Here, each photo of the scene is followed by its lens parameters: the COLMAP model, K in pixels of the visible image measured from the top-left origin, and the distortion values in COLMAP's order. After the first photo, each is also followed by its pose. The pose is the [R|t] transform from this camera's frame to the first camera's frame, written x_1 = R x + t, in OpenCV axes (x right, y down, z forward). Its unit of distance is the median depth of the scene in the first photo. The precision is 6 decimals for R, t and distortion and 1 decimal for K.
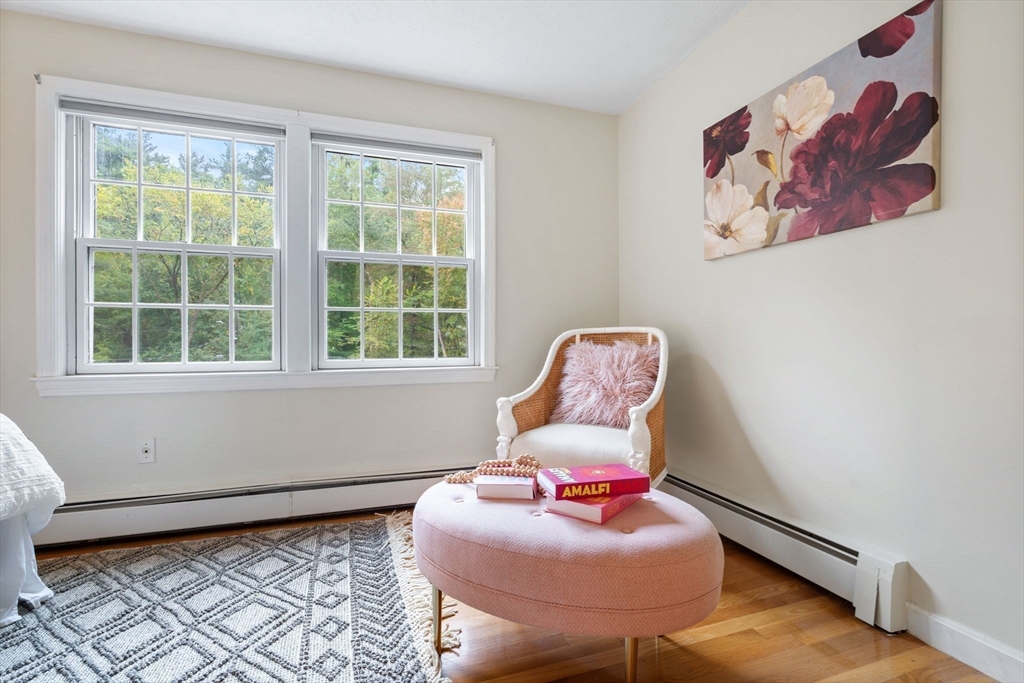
lens RADIAL K [[471.1, 0, 514.8], [0, 471.1, 346.0], [0, 0, 1]] dist [-0.001651, 0.000411]
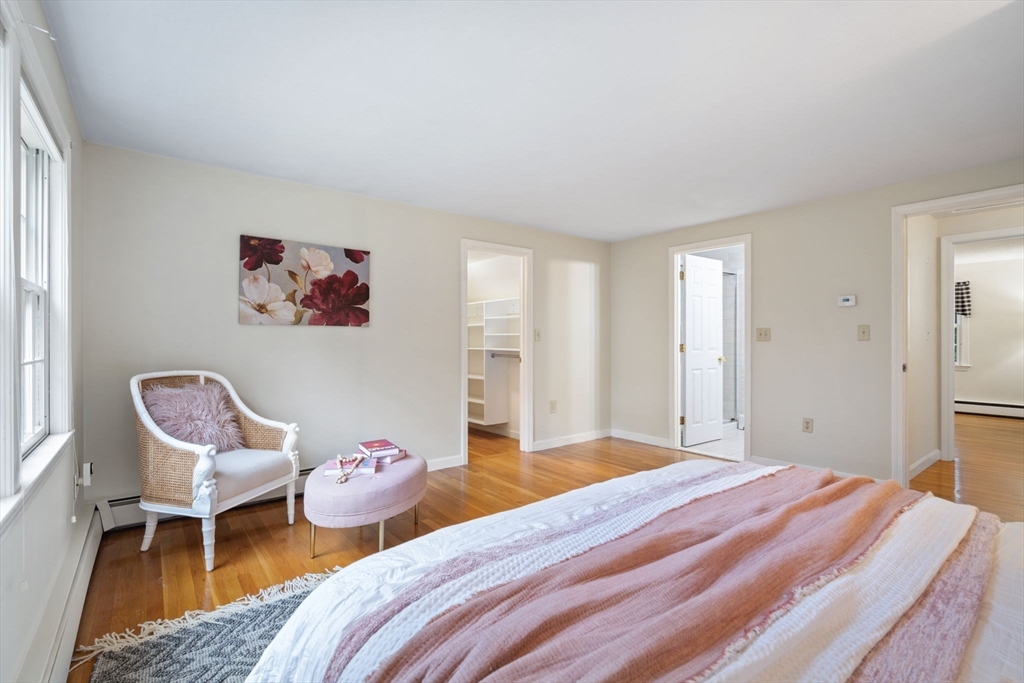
lens RADIAL K [[471.1, 0, 514.8], [0, 471.1, 346.0], [0, 0, 1]] dist [-0.001651, 0.000411]
pose [[-0.339789, -0.004272, 0.940492, -1.485789], [0.004574, 0.999970, 0.006195, -0.138461], [-0.940490, 0.006407, -0.339760, 0.822485]]
